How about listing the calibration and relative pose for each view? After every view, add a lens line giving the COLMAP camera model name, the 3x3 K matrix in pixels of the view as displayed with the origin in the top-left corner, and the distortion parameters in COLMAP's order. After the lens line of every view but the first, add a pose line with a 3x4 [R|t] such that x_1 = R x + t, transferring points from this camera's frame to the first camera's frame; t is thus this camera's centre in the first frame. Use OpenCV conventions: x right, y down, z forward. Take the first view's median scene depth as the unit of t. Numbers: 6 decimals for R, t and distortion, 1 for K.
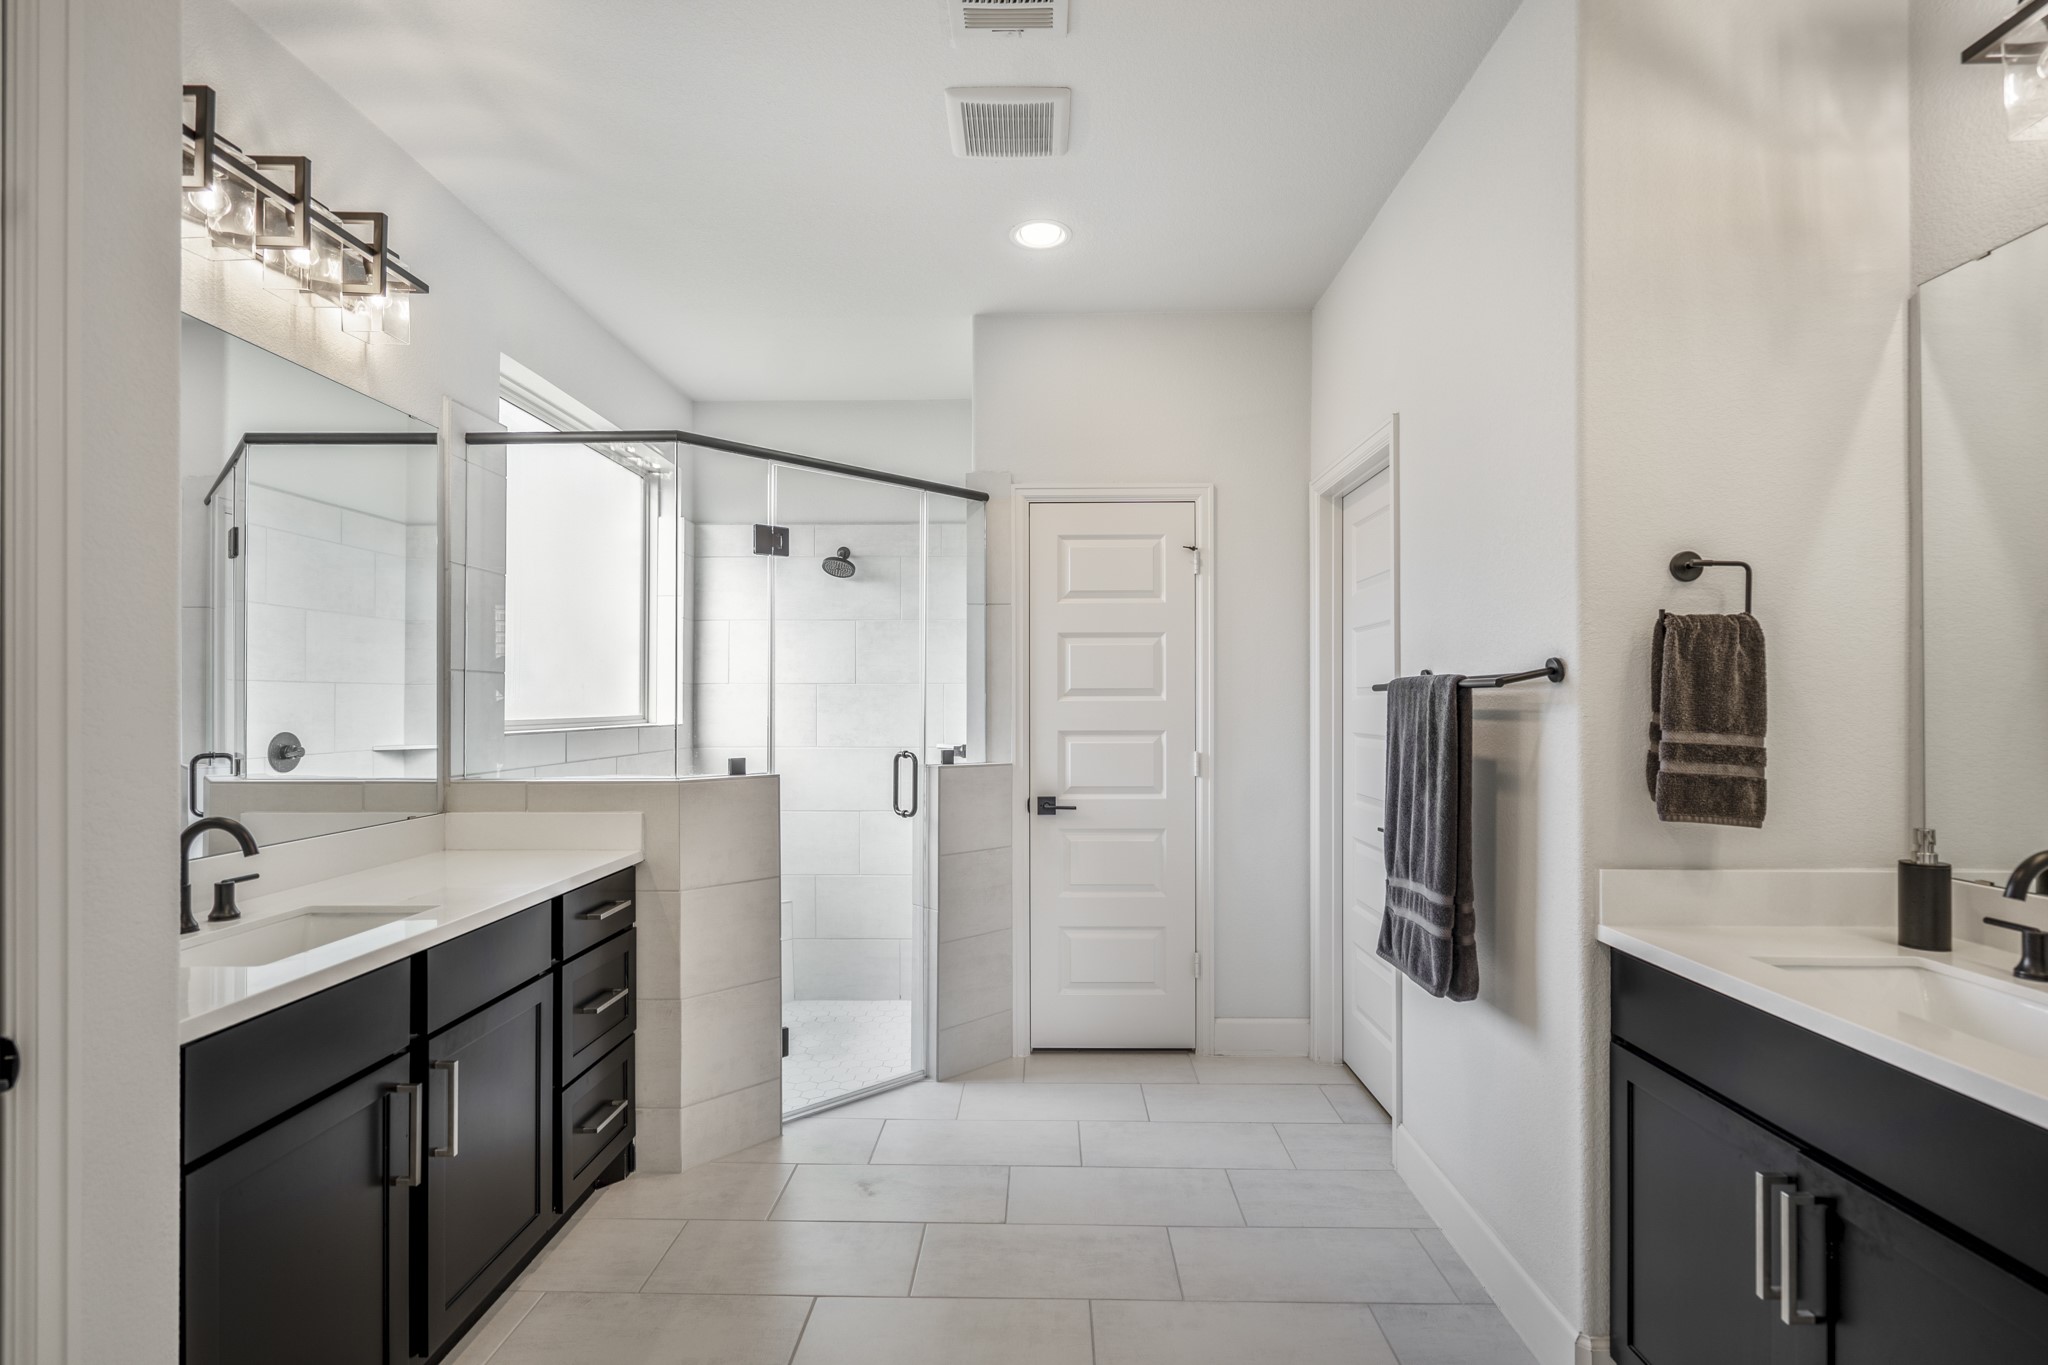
lens RADIAL K [[953.4, 0, 1022.6], [0, 953.4, 703.7], [0, 0, 1]] dist [-0.003458, 0.000094]
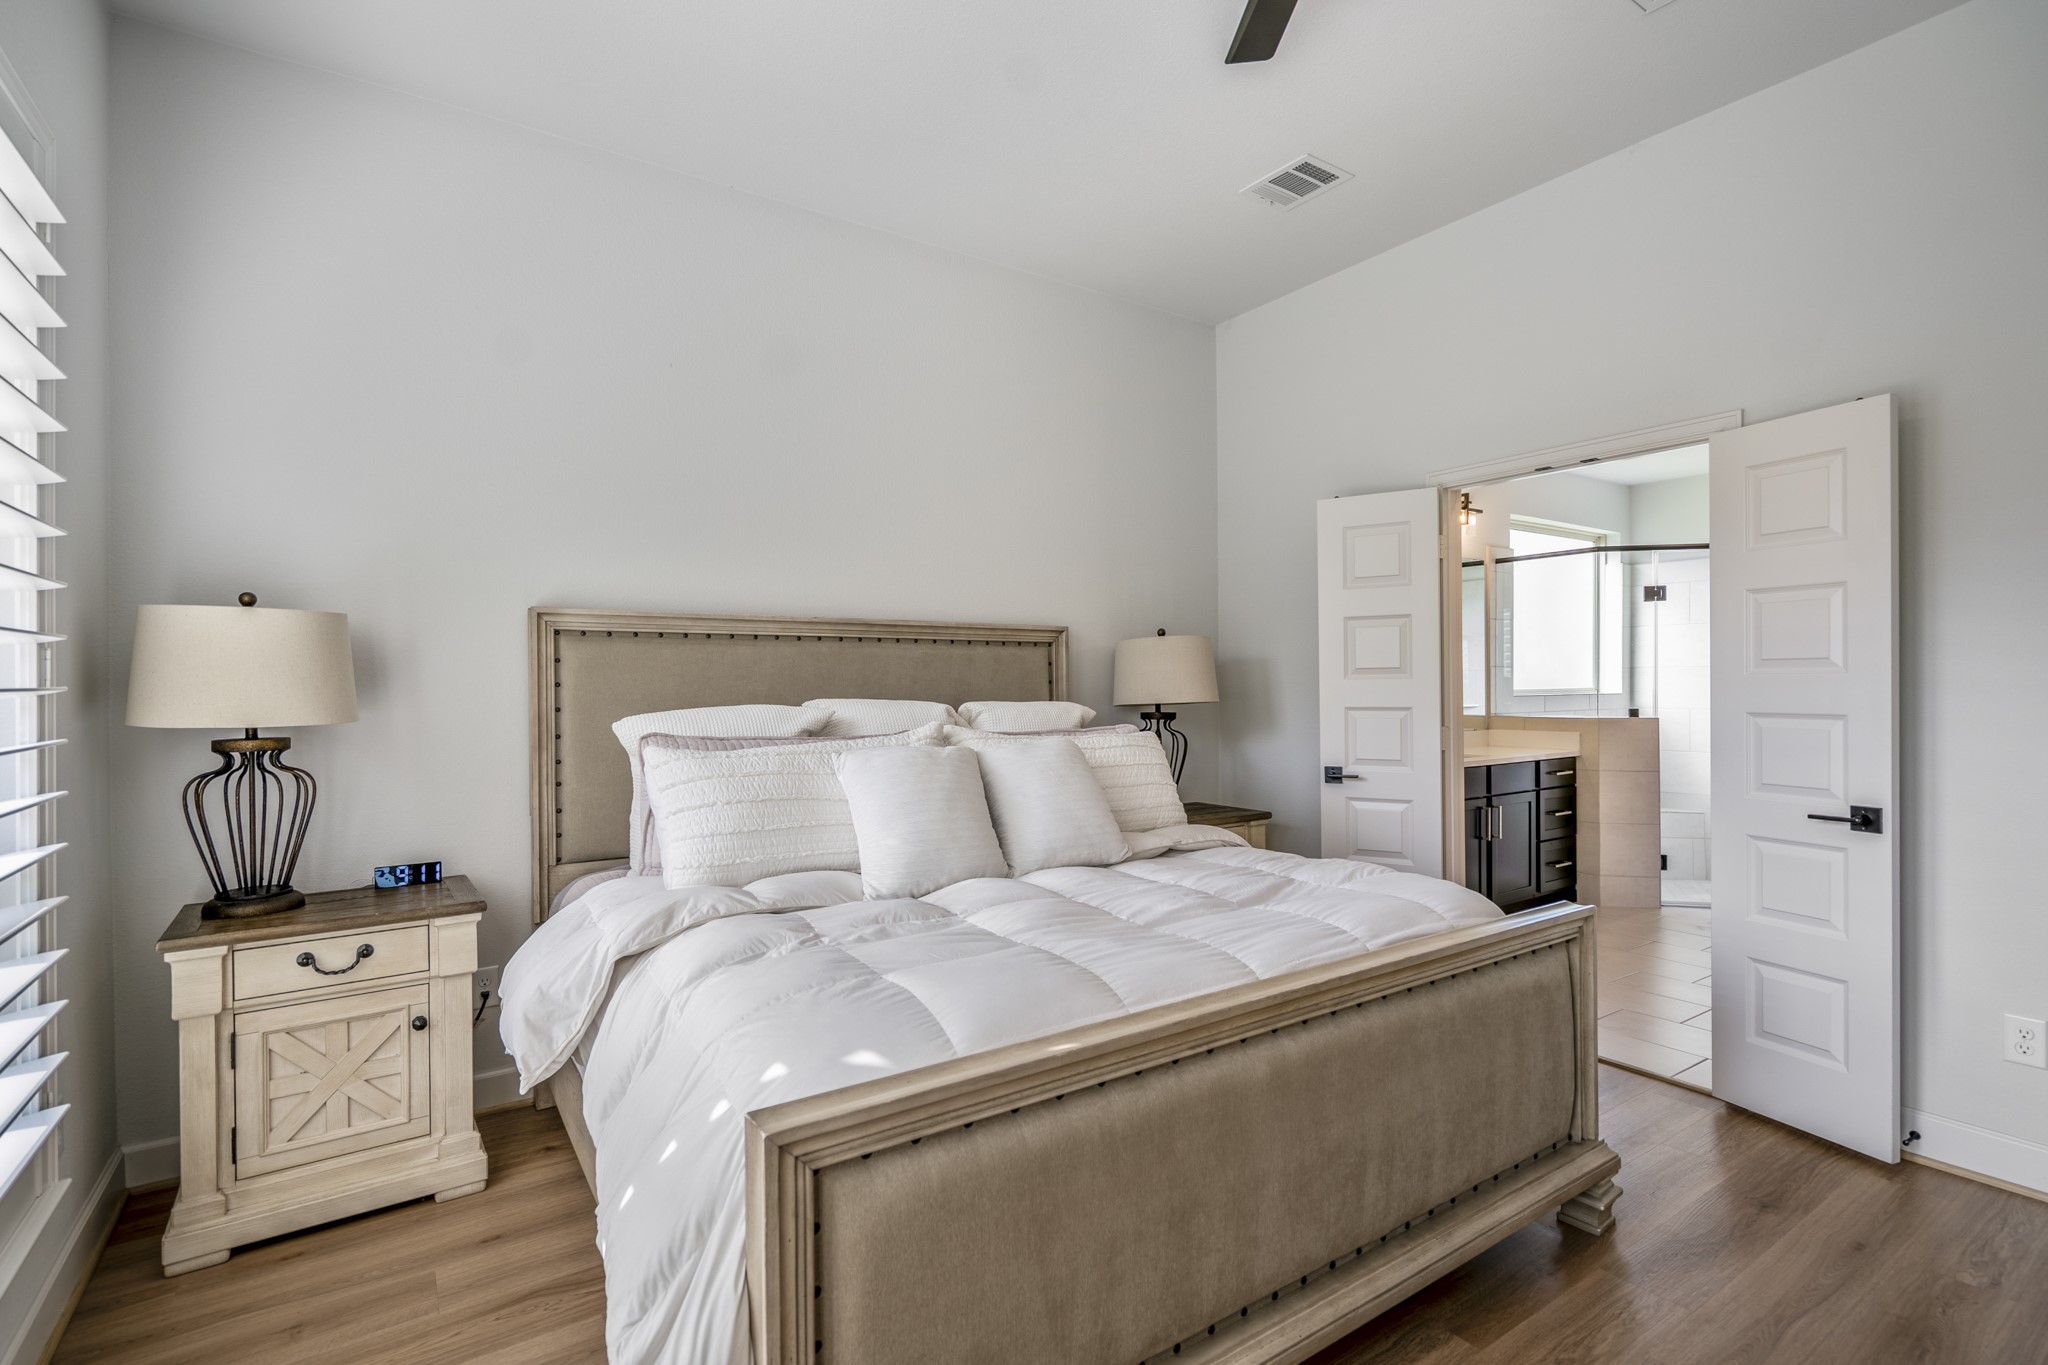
lens RADIAL K [[936.9, 0, 1033.1], [0, 936.9, 687.8], [0, 0, 1]] dist [0.000737, 0.000828]
pose [[0.574506, 0.001231, -0.818500, 0.604087], [0.005960, 0.999966, 0.005687, -0.003860], [0.818479, -0.008145, 0.574479, -1.181649]]
